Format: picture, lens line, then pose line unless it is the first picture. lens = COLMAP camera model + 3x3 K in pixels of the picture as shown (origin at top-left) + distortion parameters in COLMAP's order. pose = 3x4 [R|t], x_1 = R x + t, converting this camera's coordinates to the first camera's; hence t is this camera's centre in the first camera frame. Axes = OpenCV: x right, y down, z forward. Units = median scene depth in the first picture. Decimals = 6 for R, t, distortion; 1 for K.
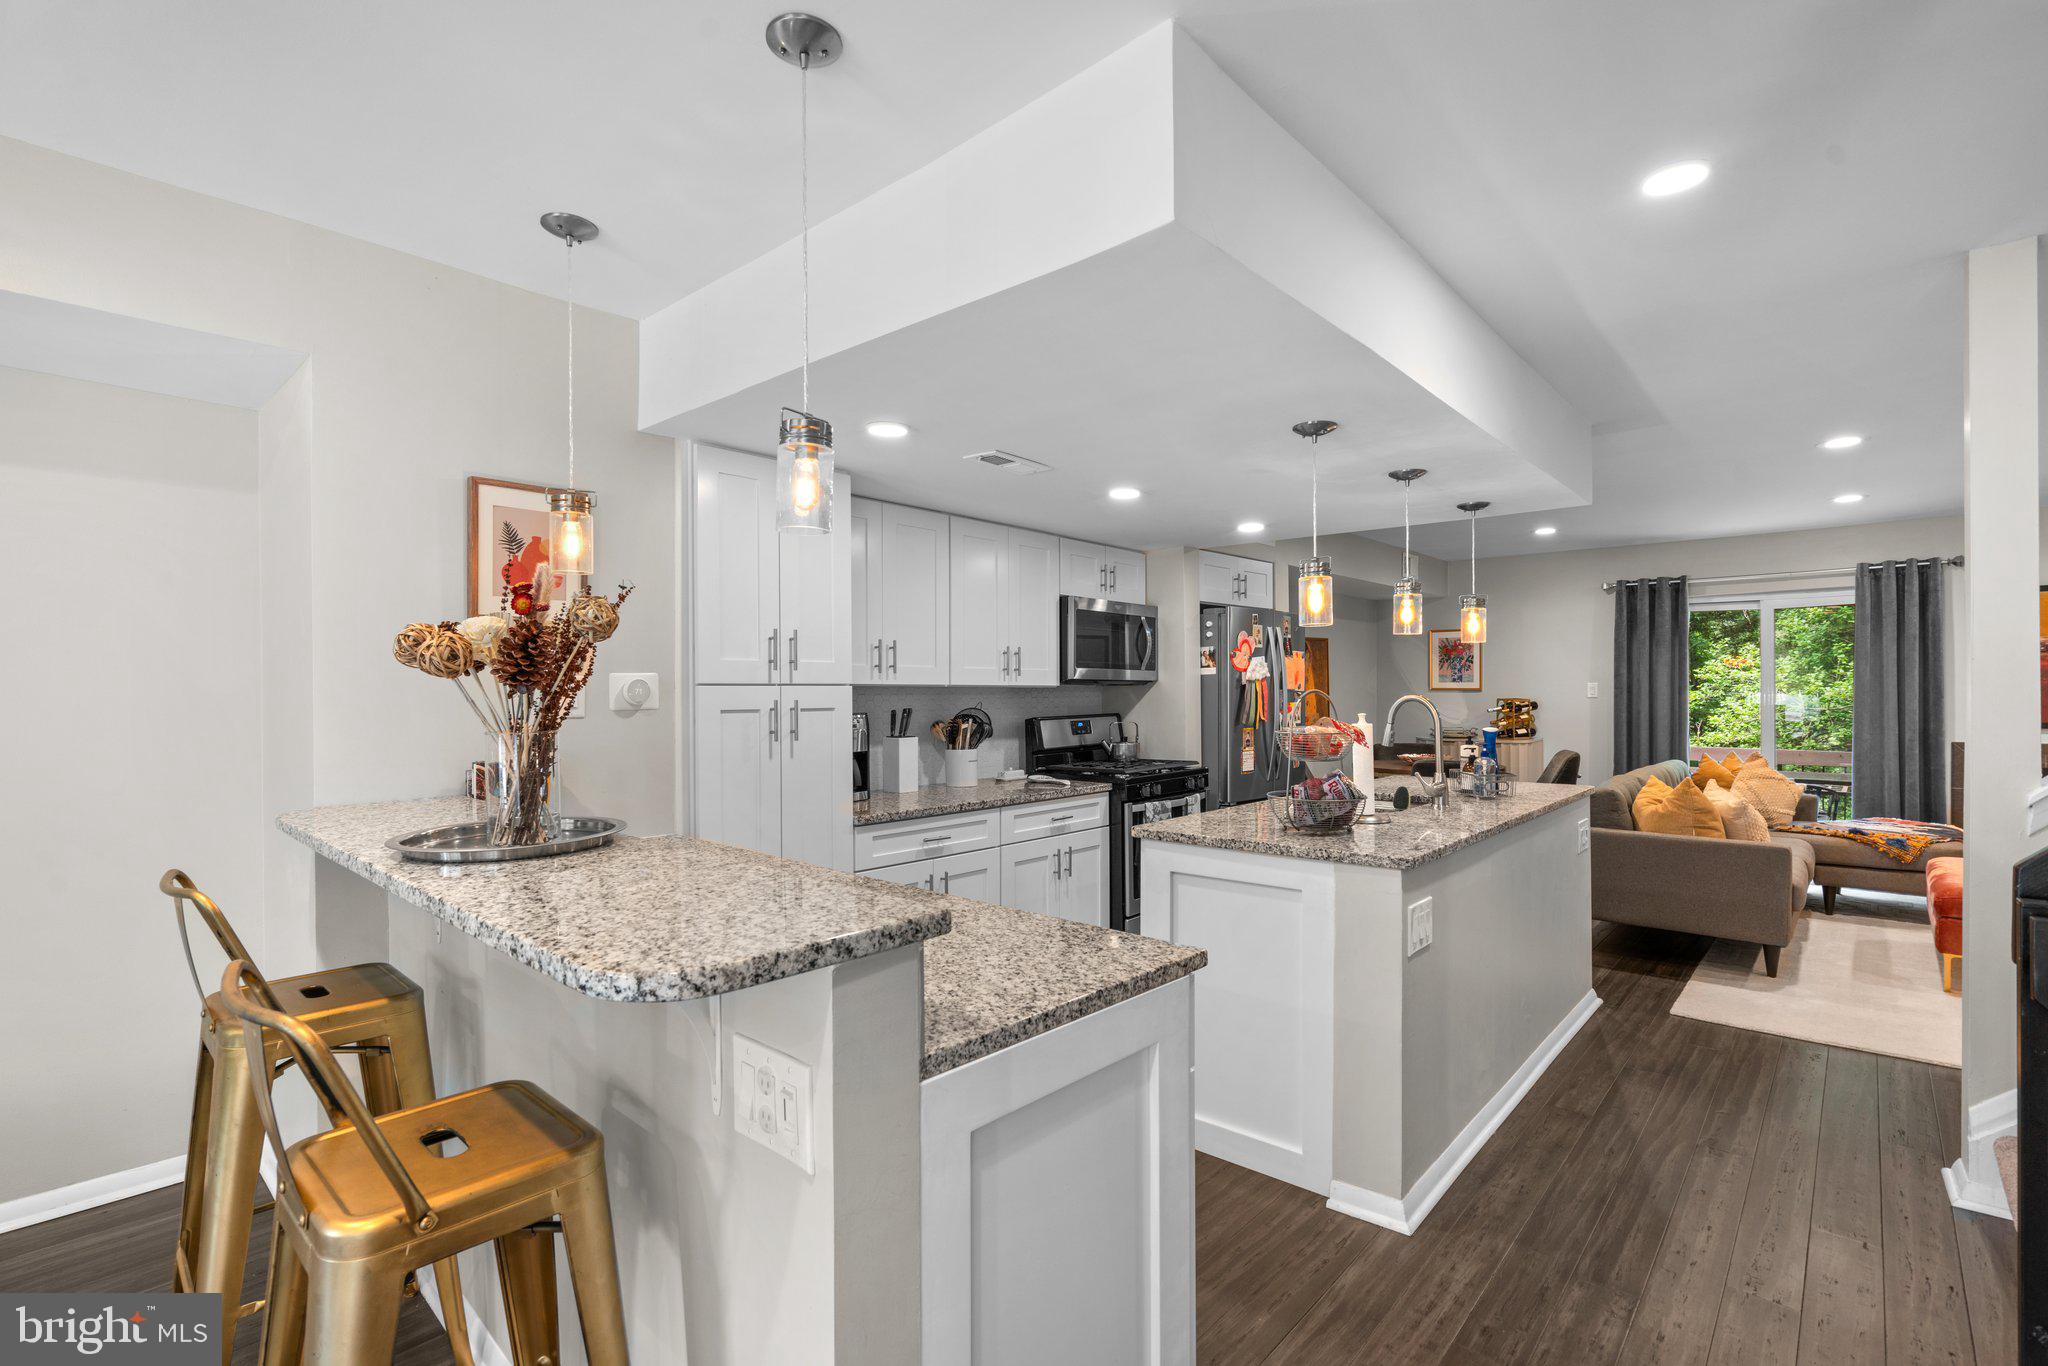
lens RADIAL K [[938.2, 0, 1015.4], [0, 938.2, 701.5], [0, 0, 1]] dist [0.001723, 0.000672]
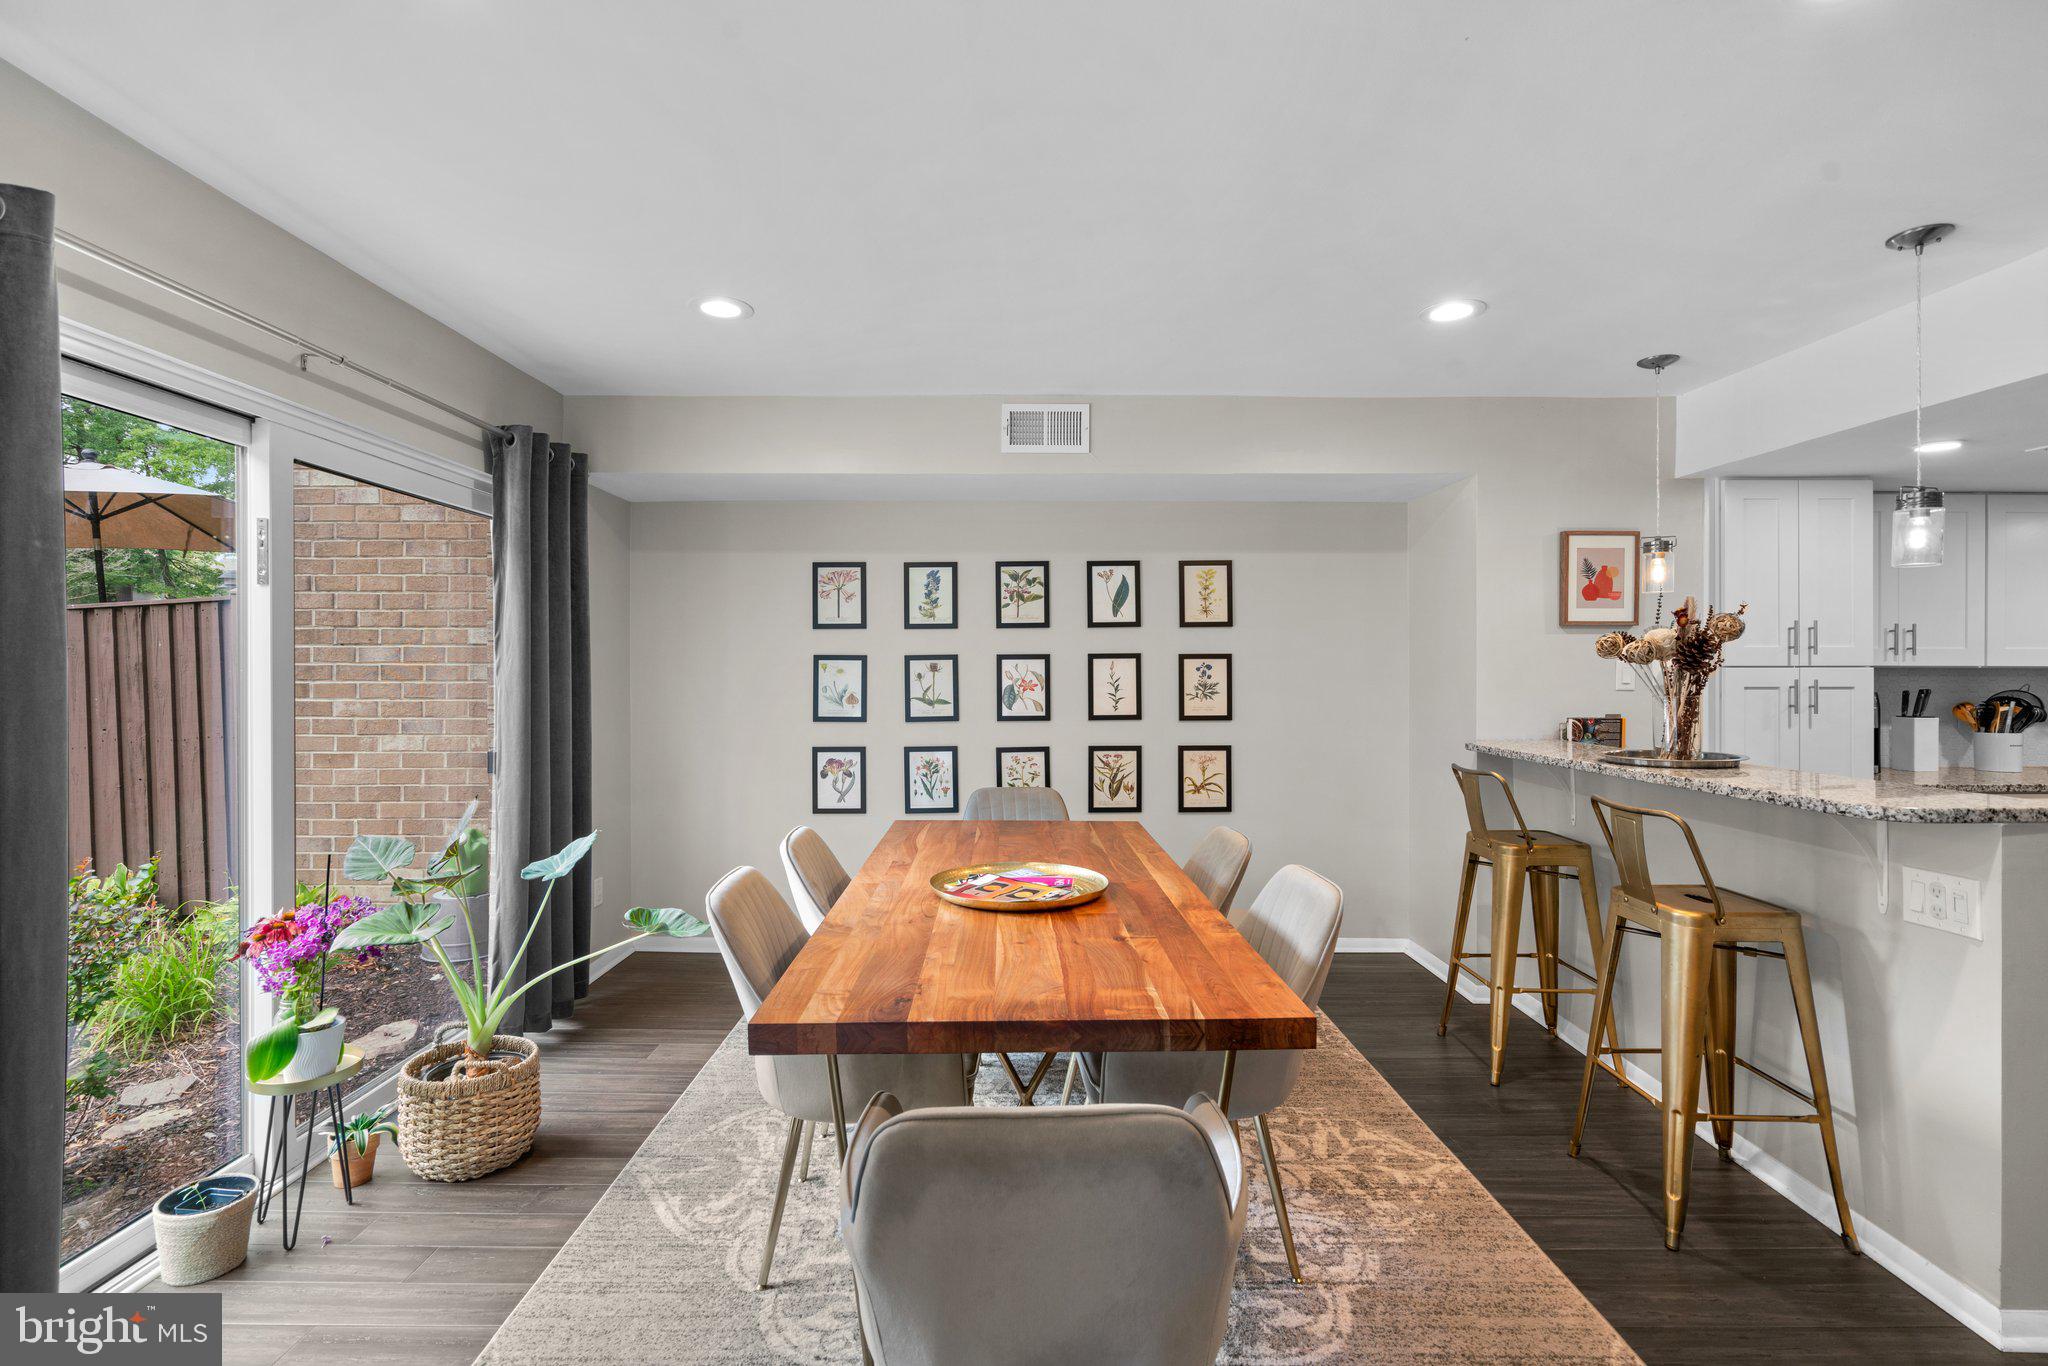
lens RADIAL K [[938.2, 0, 1002.8], [0, 938.2, 672.5], [0, 0, 1]] dist [0.001723, 0.000672]
pose [[0.677395, 0.005085, -0.735602, -0.039735], [-0.010974, 0.999935, -0.003194, 0.003339], [0.735537, 0.010236, 0.677407, -0.397079]]
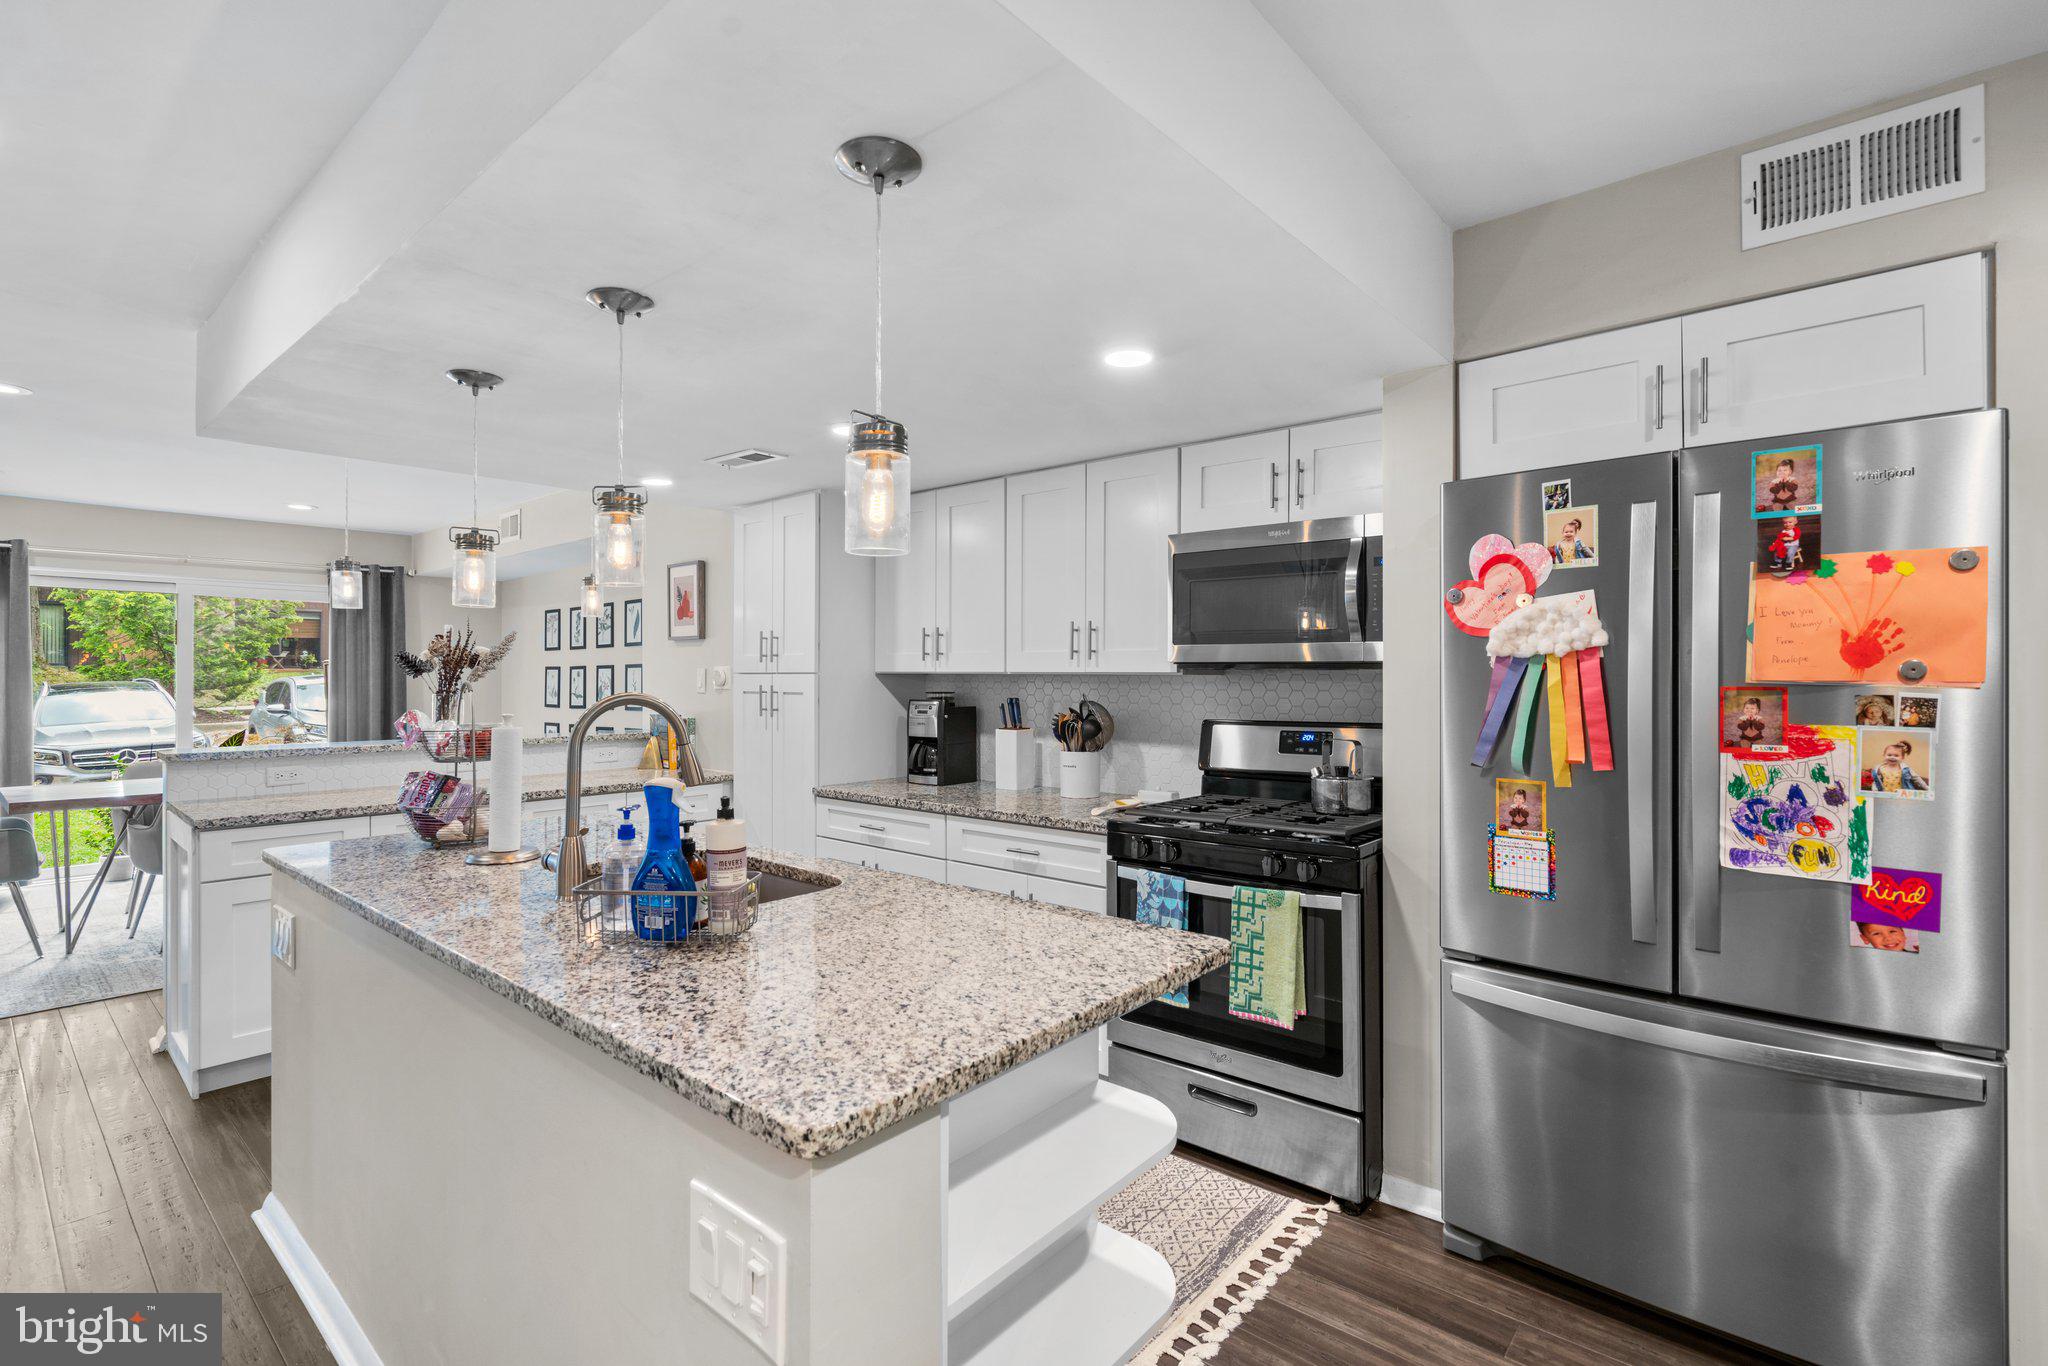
lens RADIAL K [[938.2, 0, 1017.2], [0, 938.2, 669.8], [0, 0, 1]] dist [0.001723, 0.000672]
pose [[0.016793, 0.000193, -0.999859, 0.751621], [-0.010100, 0.999949, 0.000023, -0.018399], [0.999808, 0.010098, 0.016794, 0.934211]]
